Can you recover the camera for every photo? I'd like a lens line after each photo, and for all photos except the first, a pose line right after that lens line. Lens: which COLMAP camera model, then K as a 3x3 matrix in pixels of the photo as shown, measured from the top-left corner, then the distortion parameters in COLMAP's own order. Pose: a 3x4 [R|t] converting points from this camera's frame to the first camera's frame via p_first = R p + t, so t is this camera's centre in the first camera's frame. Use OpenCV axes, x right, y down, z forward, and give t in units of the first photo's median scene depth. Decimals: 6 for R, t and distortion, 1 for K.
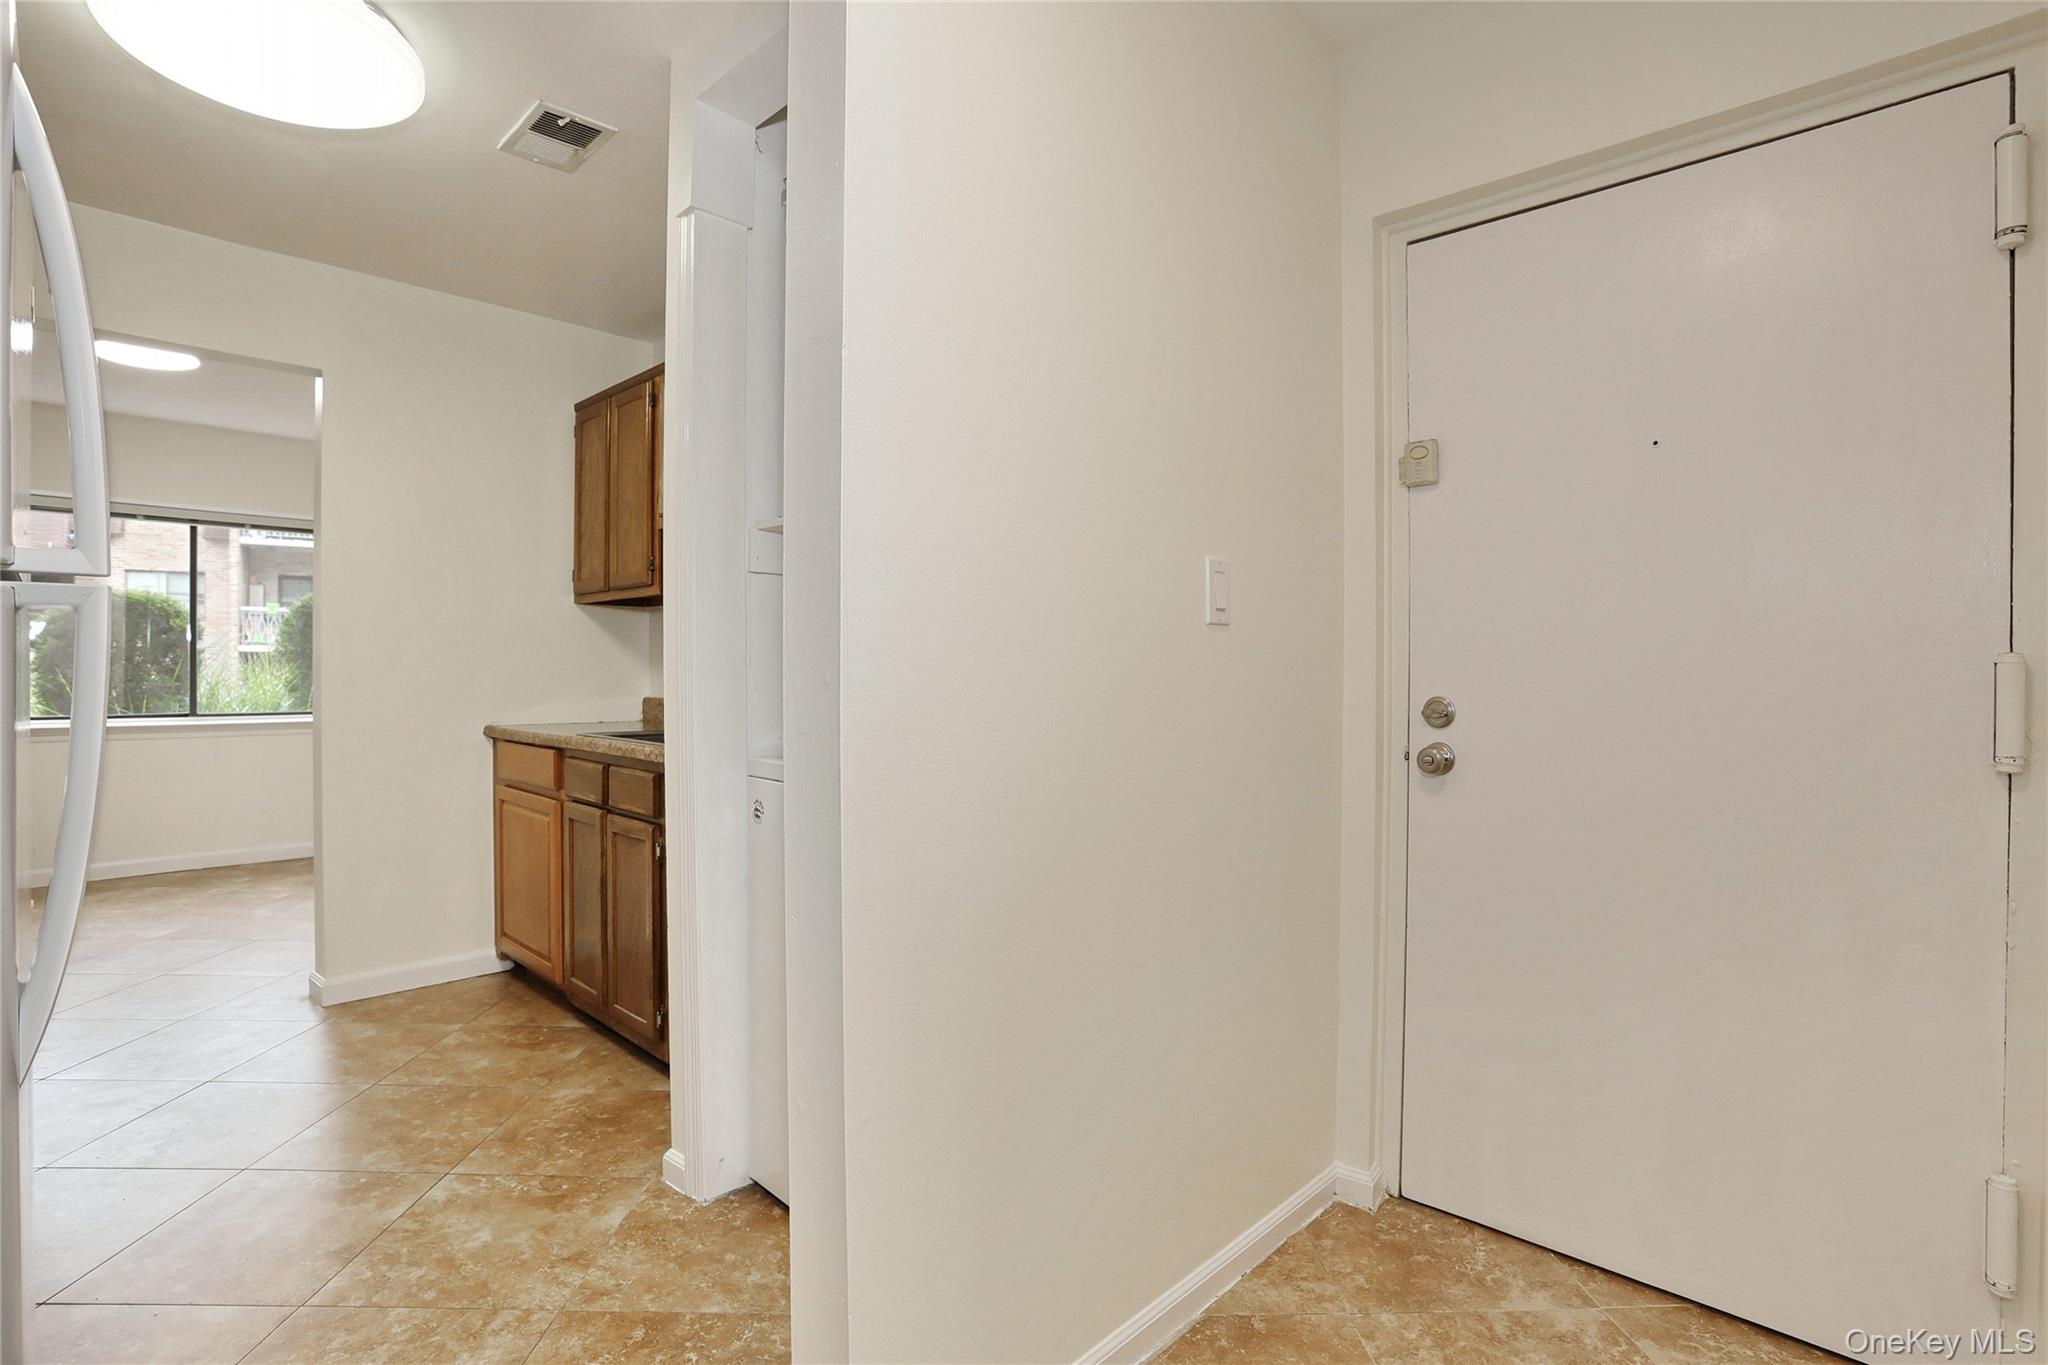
lens RADIAL K [[989.8, 0, 1010.8], [0, 989.8, 681.0], [0, 0, 1]] dist [-0.064936, 0.022788]
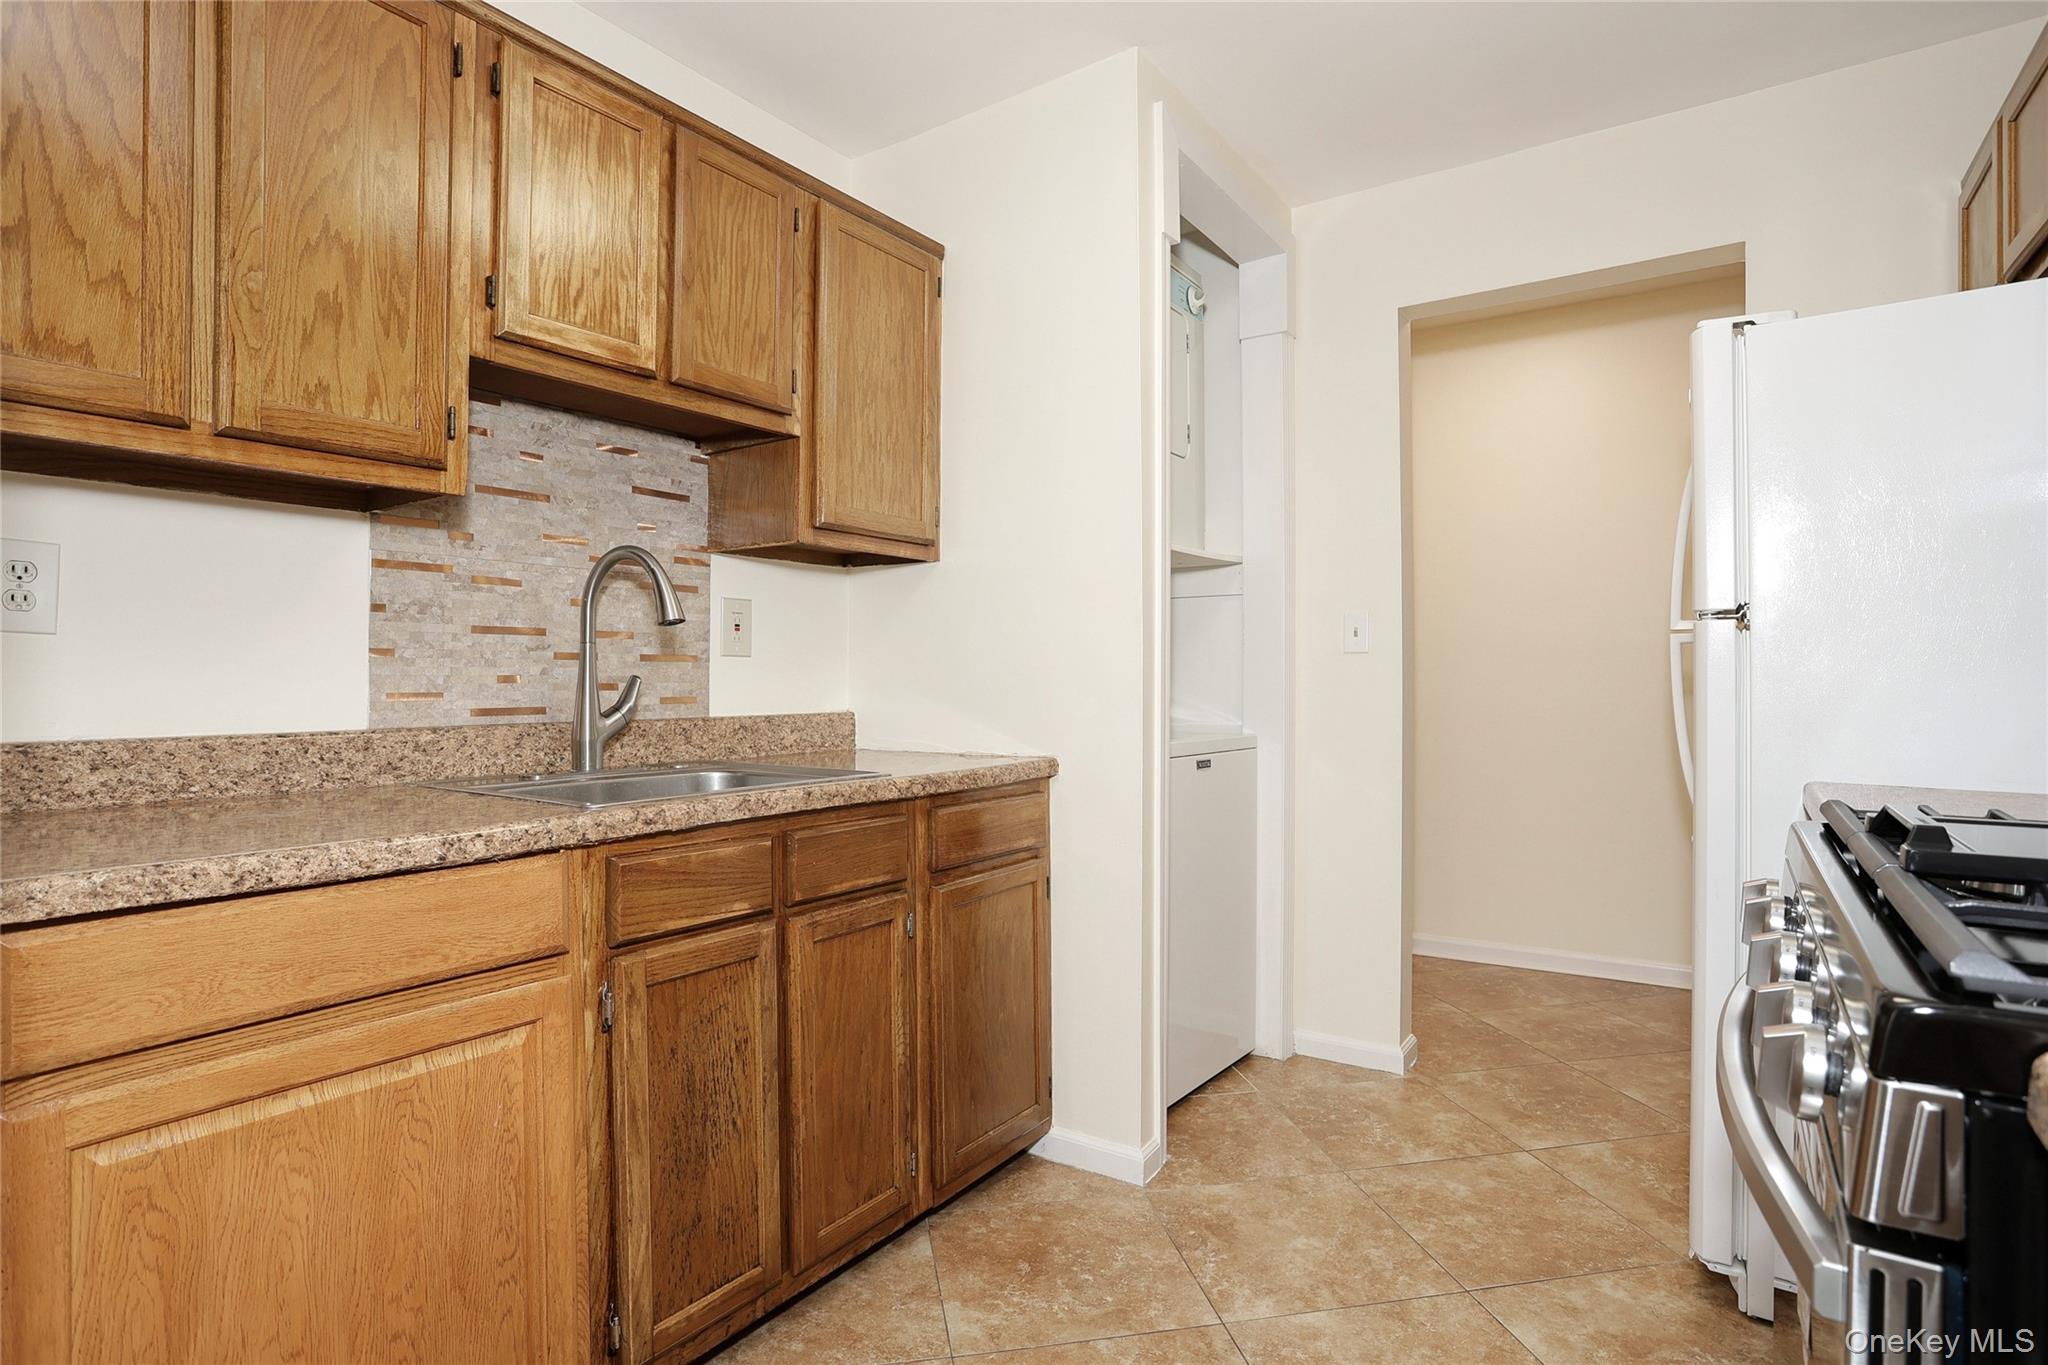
lens RADIAL K [[1031.0, 0, 1016.0], [0, 1031.0, 679.1], [0, 0, 1]] dist [-0.042983, 0.011198]
pose [[-0.165998, -0.005186, 0.986112, -0.795639], [0.008746, 0.999939, 0.006731, -0.003822], [-0.986087, 0.009742, -0.165942, 0.759556]]
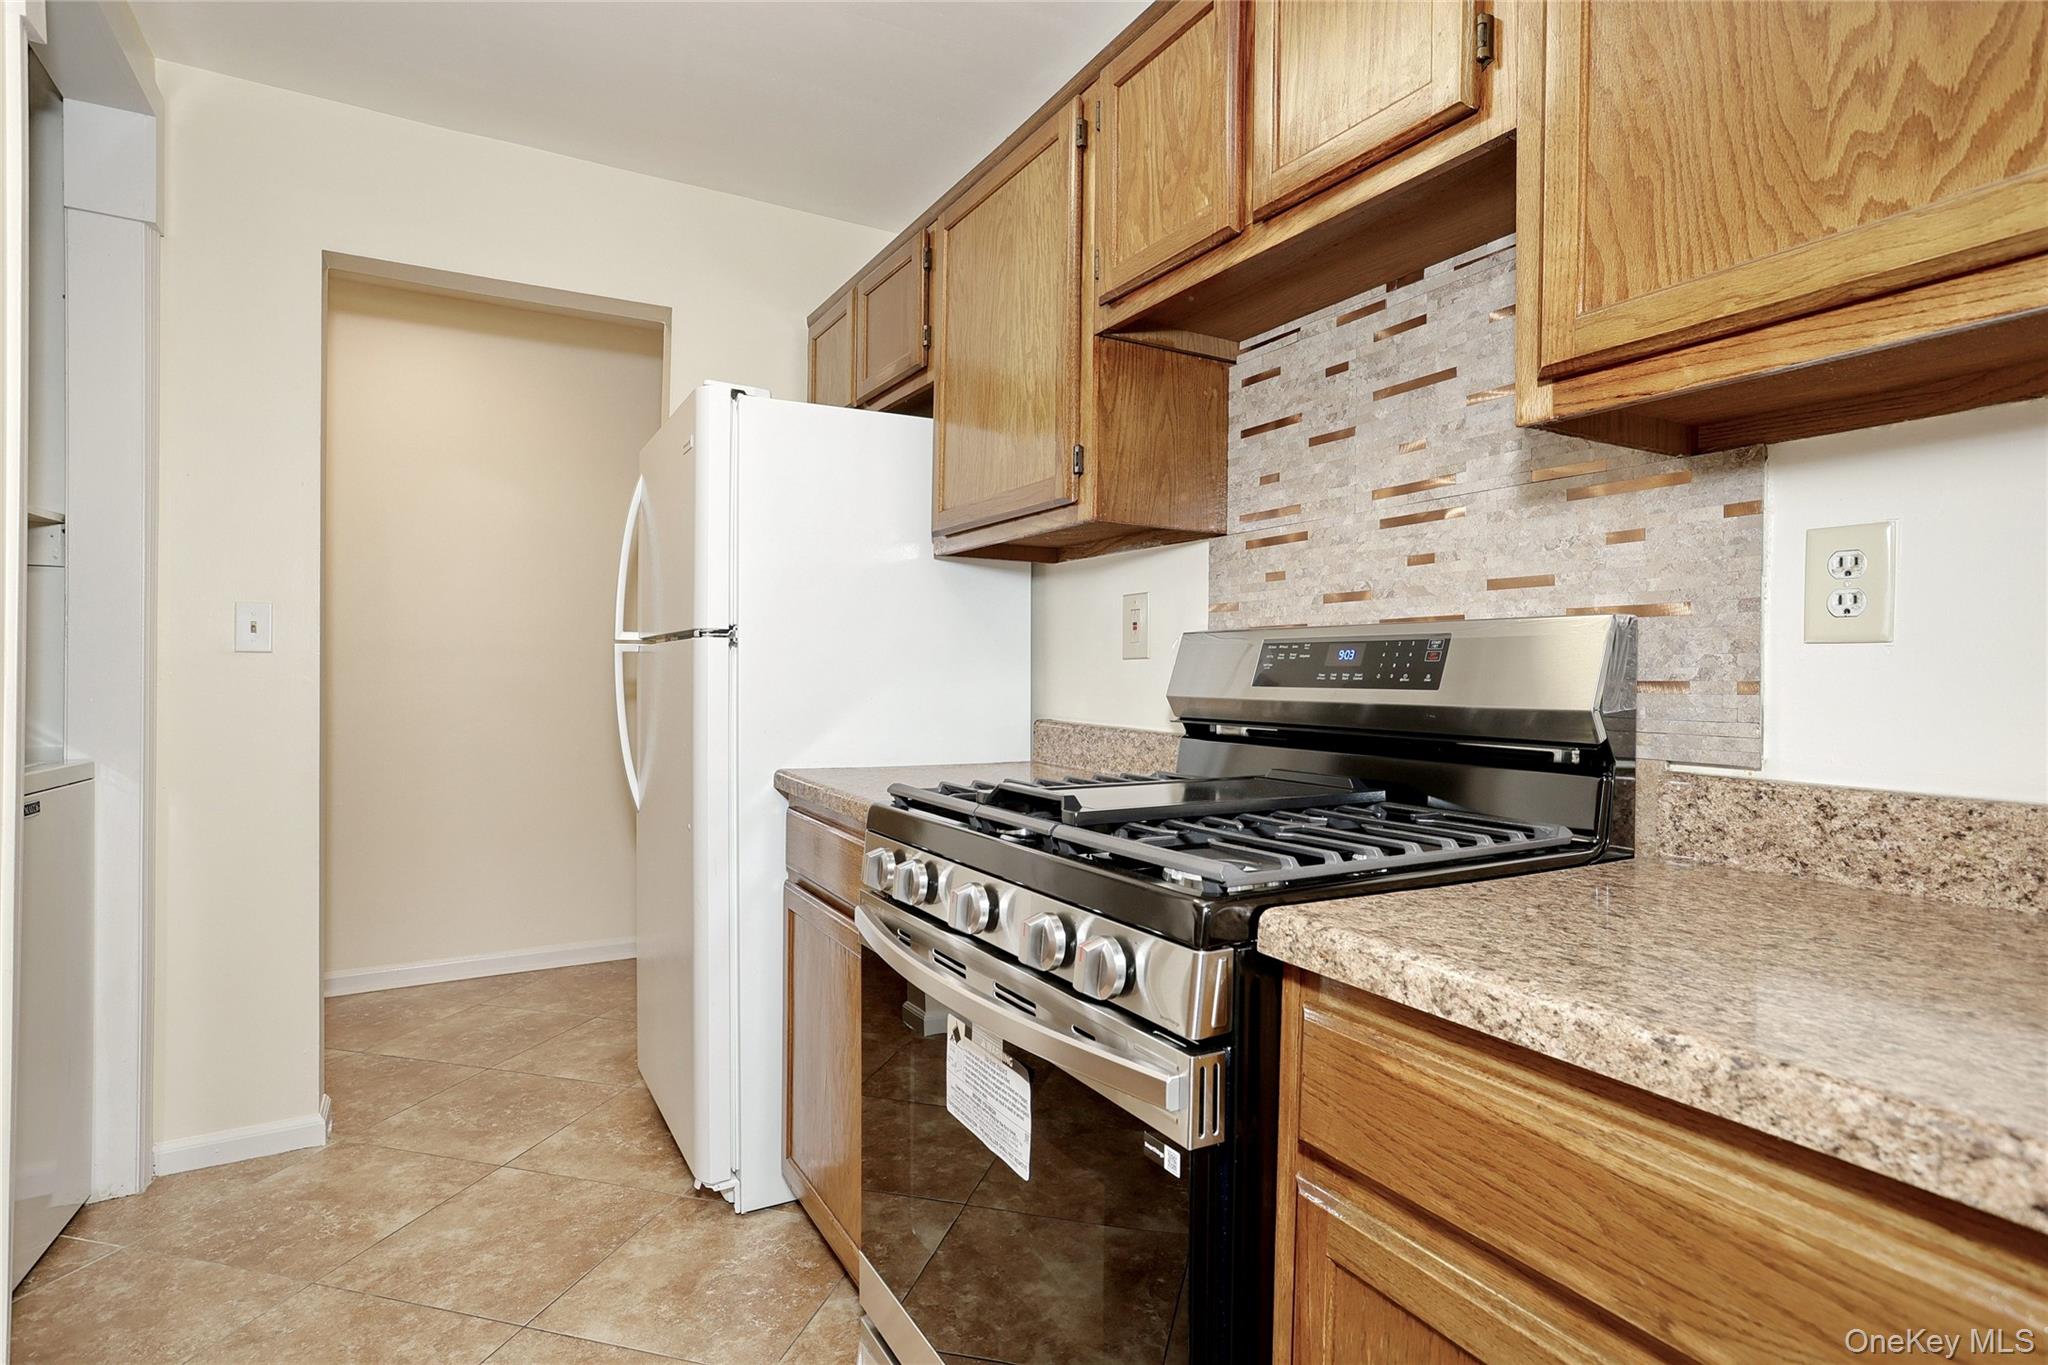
lens RADIAL K [[1031.0, 0, 1040.7], [0, 1031.0, 668.5], [0, 0, 1]] dist [-0.042983, 0.011198]
pose [[-0.968863, -0.007340, 0.247489, -0.699023], [-0.005459, 0.999951, 0.008284, -0.013606], [-0.247537, 0.006675, -0.968855, 0.856870]]
